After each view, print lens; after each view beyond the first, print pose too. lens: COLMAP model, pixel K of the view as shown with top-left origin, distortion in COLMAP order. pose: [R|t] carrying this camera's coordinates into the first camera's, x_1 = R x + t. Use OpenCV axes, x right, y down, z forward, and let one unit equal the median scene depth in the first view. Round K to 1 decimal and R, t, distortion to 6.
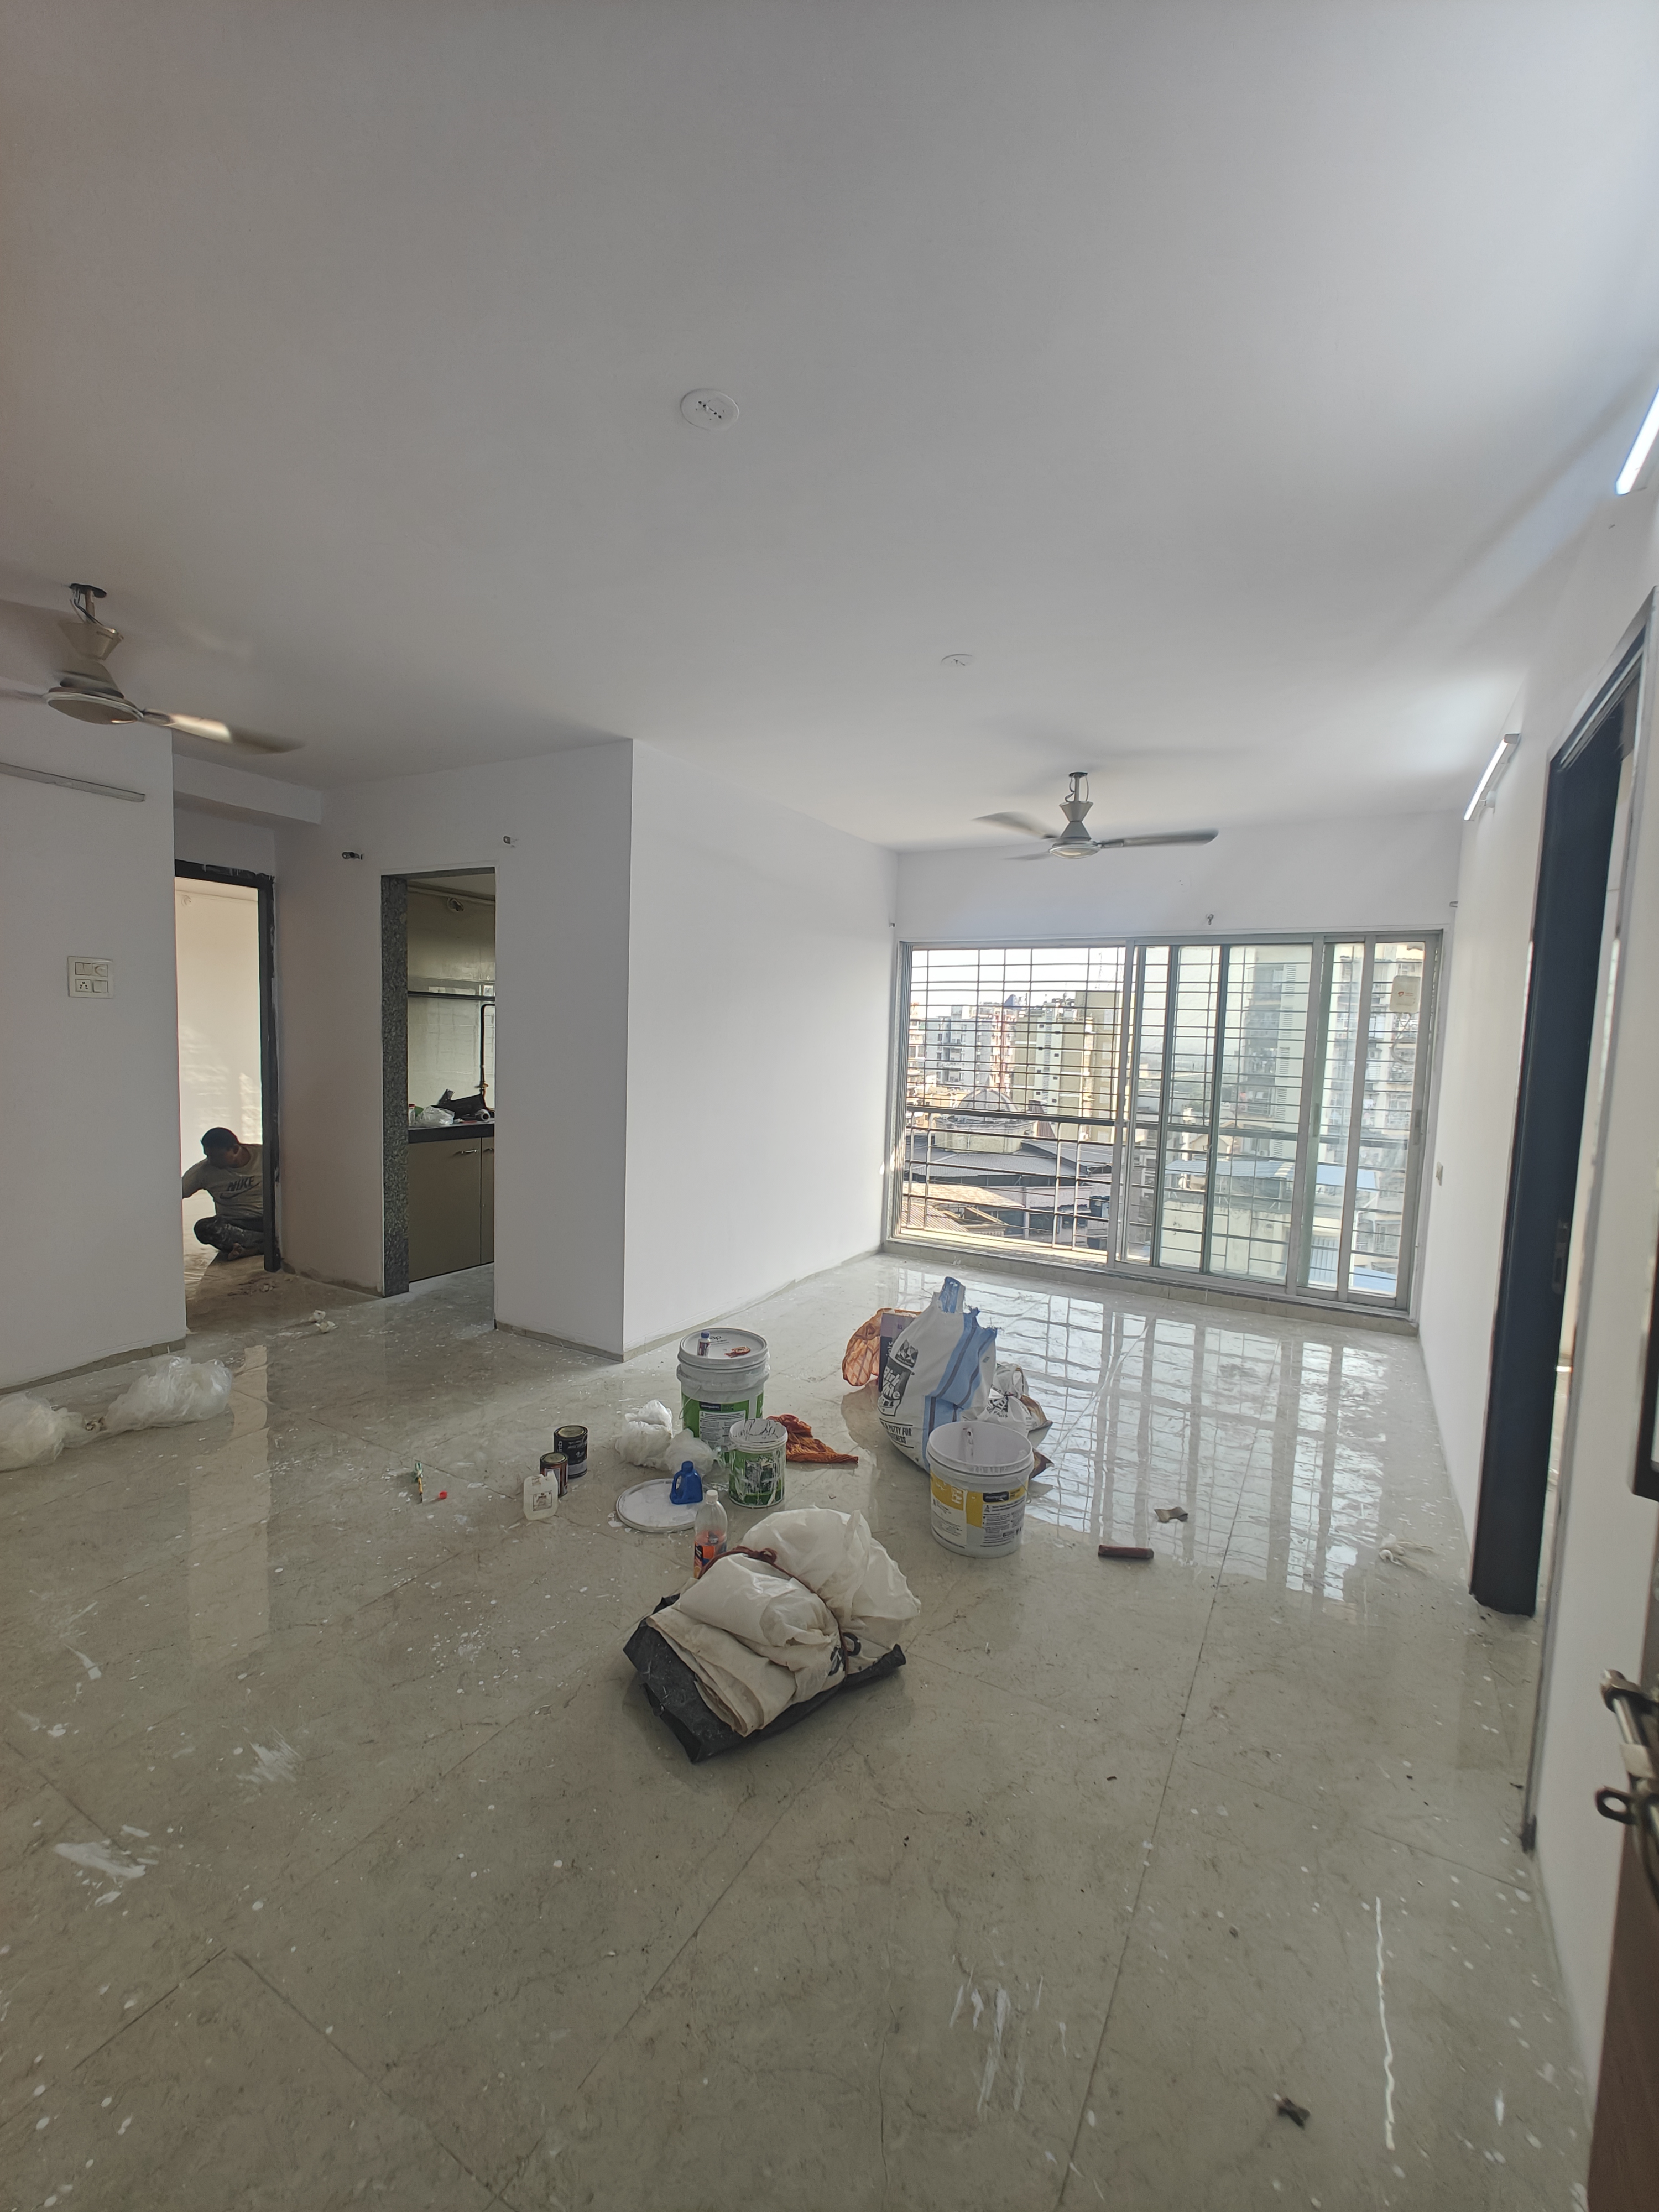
lens RADIAL K [[940.0, 0, 824.3], [0, 940.0, 1116.0], [0, 0, 1]] dist [0.000714, 0.000259]
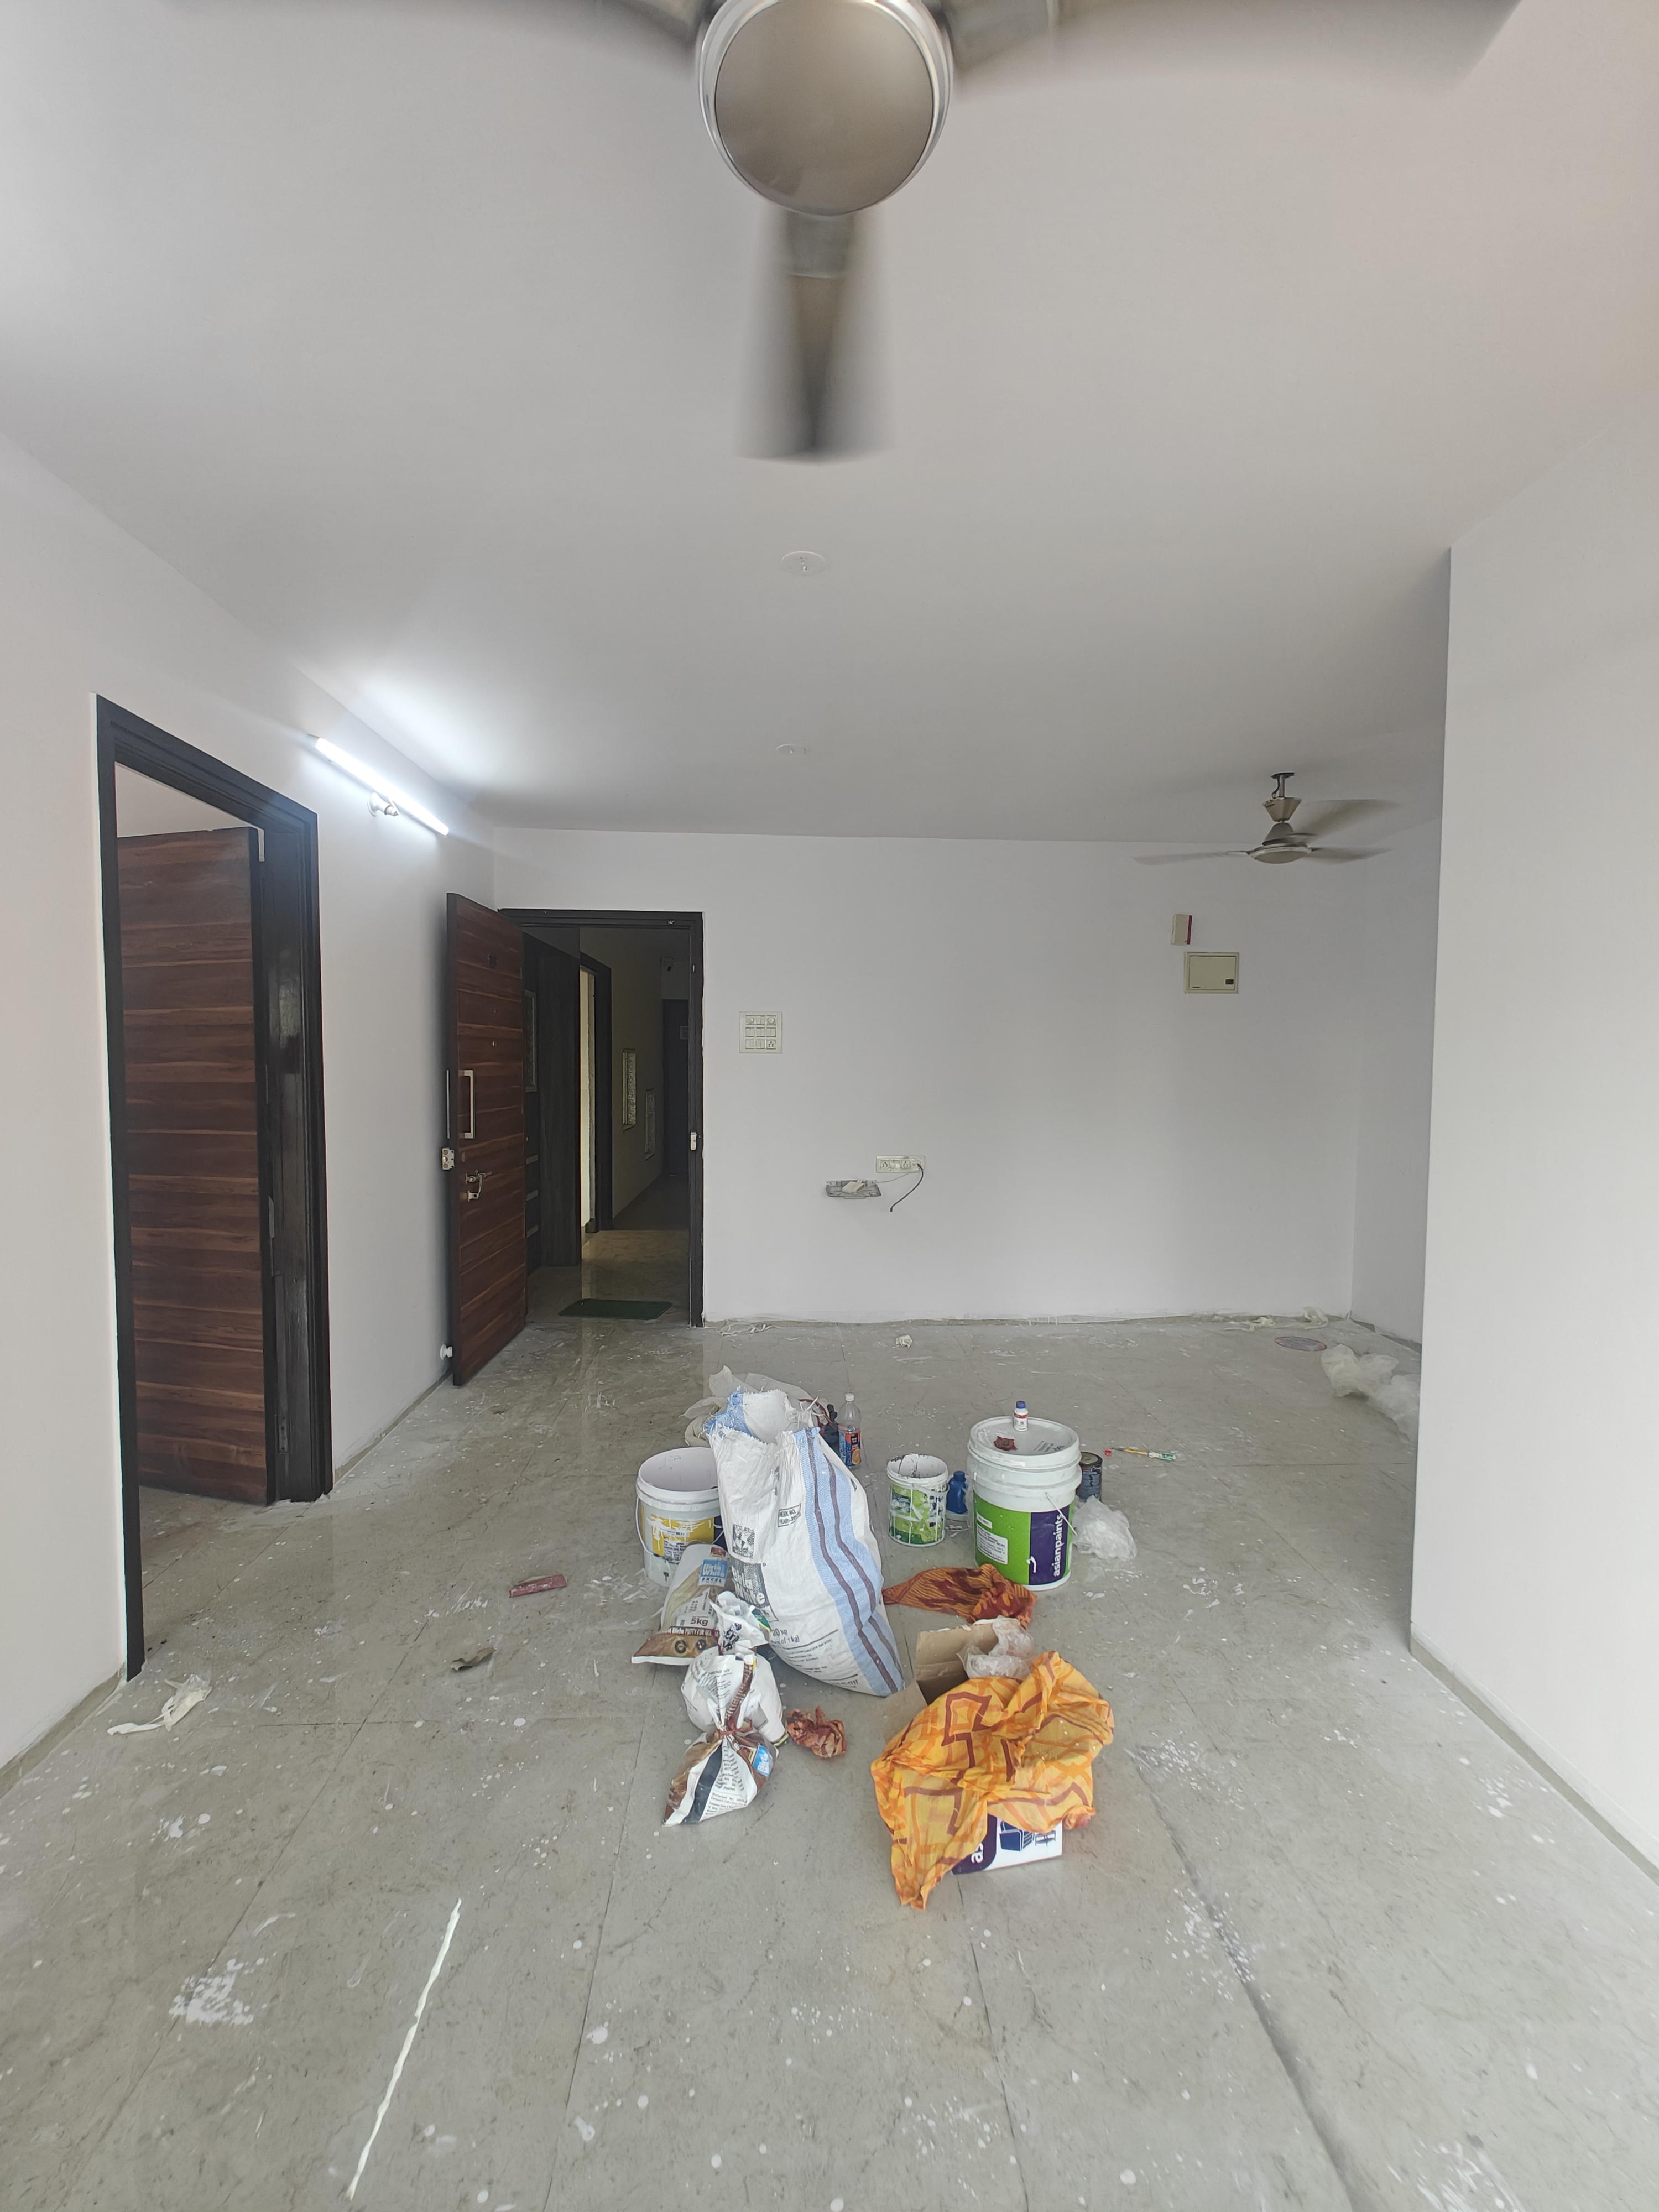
lens RADIAL K [[940.0, 0, 824.3], [0, 940.0, 1116.0], [0, 0, 1]] dist [0.000714, 0.000259]
pose [[-0.846630, -0.006344, -0.532144, 0.376885], [-0.078746, 0.990415, 0.113475, -0.090218], [0.526324, 0.137976, -0.839015, 1.213942]]
